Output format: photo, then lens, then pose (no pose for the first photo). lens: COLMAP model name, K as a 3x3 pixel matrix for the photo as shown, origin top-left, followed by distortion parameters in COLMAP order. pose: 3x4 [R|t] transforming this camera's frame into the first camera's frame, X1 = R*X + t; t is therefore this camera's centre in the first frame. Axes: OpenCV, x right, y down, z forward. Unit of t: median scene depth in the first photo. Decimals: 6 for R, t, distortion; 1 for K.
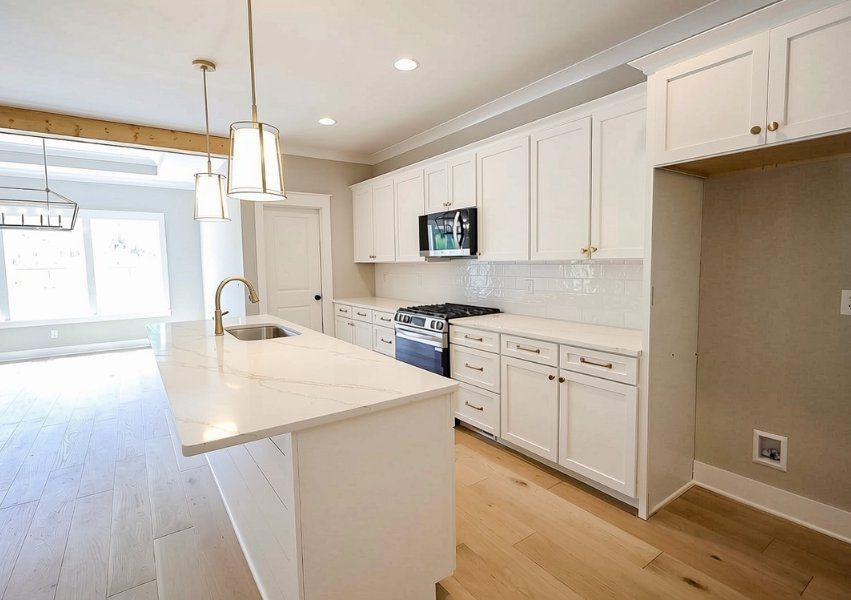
lens RADIAL K [[420.3, 0, 426.3], [0, 420.3, 292.9], [0, 0, 1]] dist [0.001274, 0.000340]
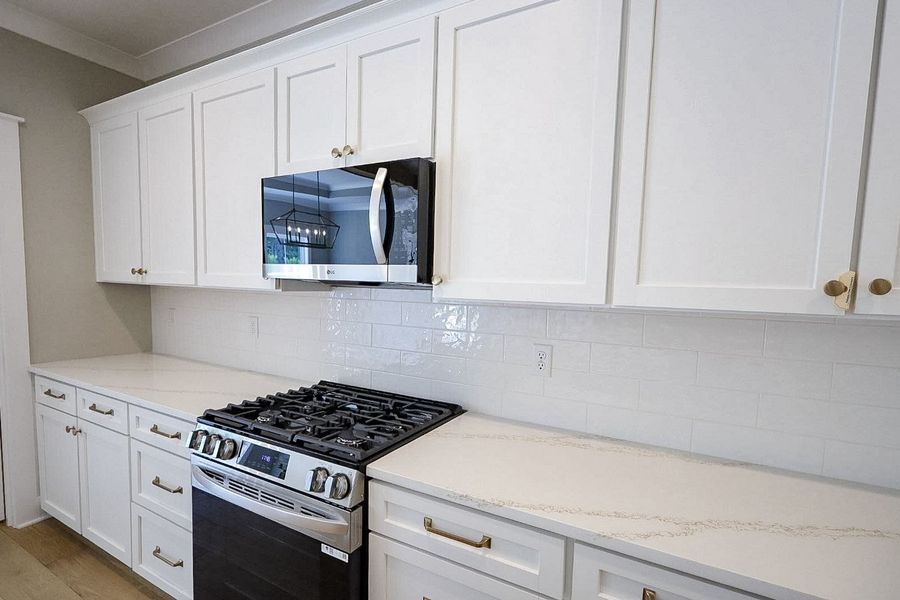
lens RADIAL K [[429.8, 0, 447.1], [0, 429.8, 314.8], [0, 0, 1]] dist [0.001746, 0.000220]
pose [[0.903256, 0.009327, 0.429001, -0.037234], [-0.007806, 0.999955, -0.005305, -0.056524], [-0.429031, 0.001443, 0.903289, 0.614565]]
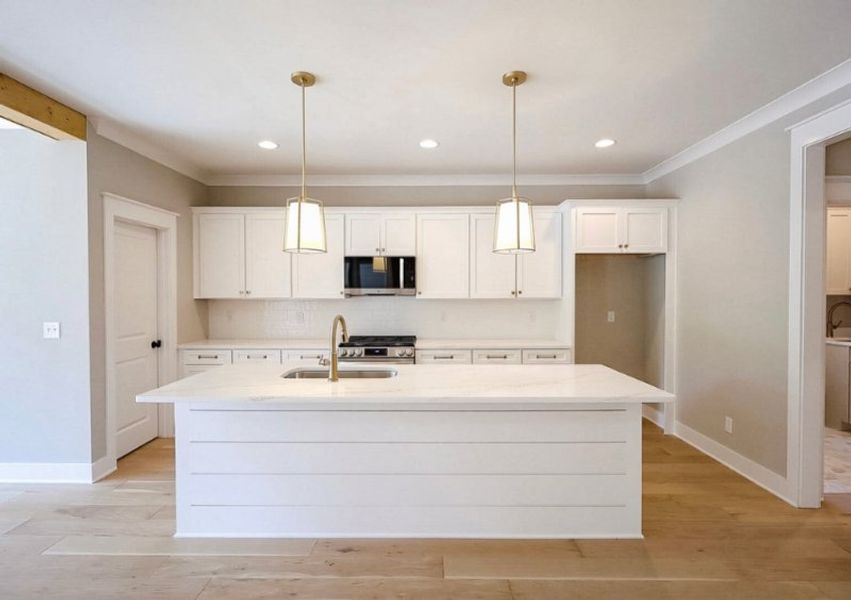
lens RADIAL K [[409.5, 0, 425.5], [0, 409.5, 300.0], [0, 0, 1]] dist [-0.000501, 0.000107]
pose [[0.590163, 0.005088, 0.807268, -0.839297], [0.054493, 0.997448, -0.046124, -0.012660], [-0.805443, 0.071211, 0.588380, 0.249489]]
